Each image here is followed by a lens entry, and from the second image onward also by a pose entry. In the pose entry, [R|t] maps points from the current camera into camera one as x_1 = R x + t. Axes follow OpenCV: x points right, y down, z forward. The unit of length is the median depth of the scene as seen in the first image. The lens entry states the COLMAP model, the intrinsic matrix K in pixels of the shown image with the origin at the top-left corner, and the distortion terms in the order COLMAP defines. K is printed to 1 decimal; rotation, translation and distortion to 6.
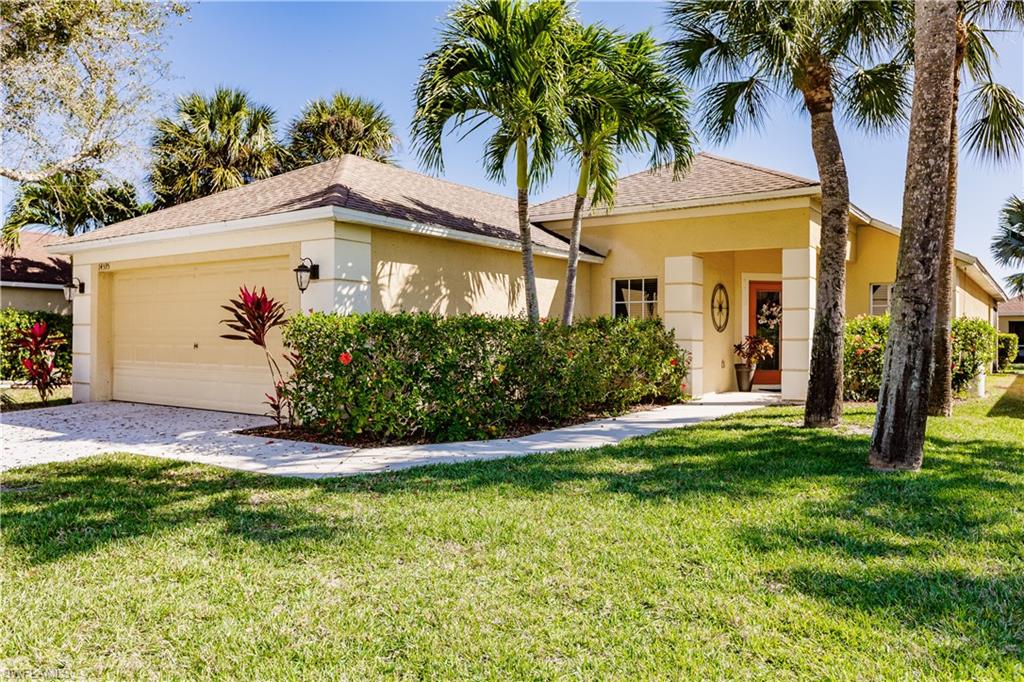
lens RADIAL K [[736.1, 0, 512.0], [0, 736.1, 341.0], [0, 0, 1]] dist [0.021514, -0.000030]
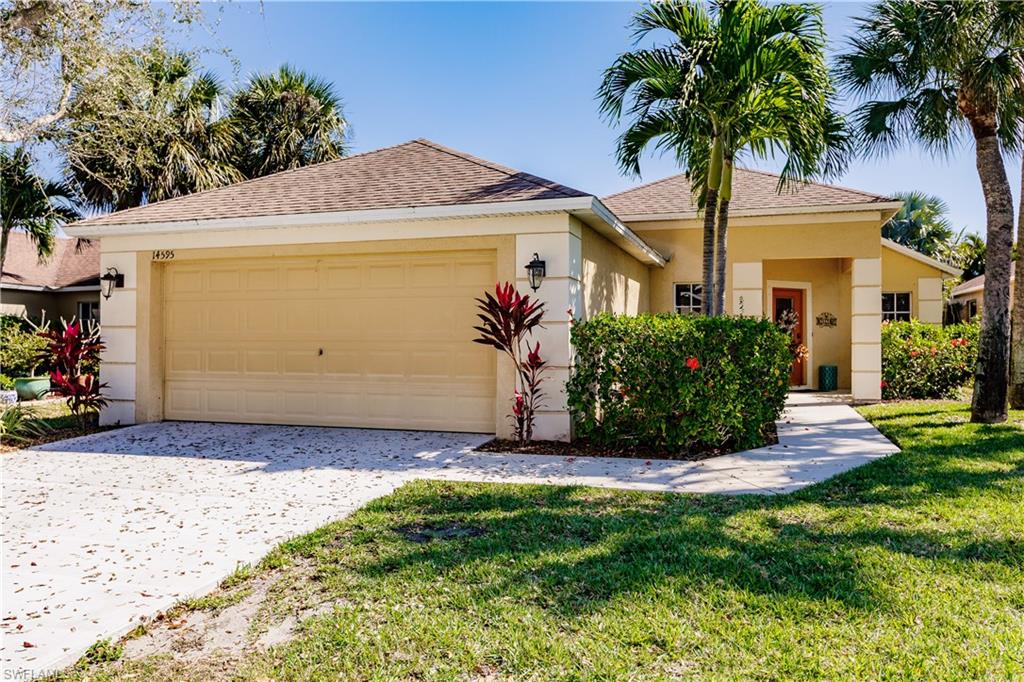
lens RADIAL K [[757.6, 0, 512.0], [0, 757.6, 341.0], [0, 0, 1]] dist [0.002531, 0.000952]
pose [[0.955364, -0.001614, 0.295427, -0.427282], [0.003942, 0.999966, -0.007285, 0.000810], [-0.295405, 0.008124, 0.955338, 0.097393]]
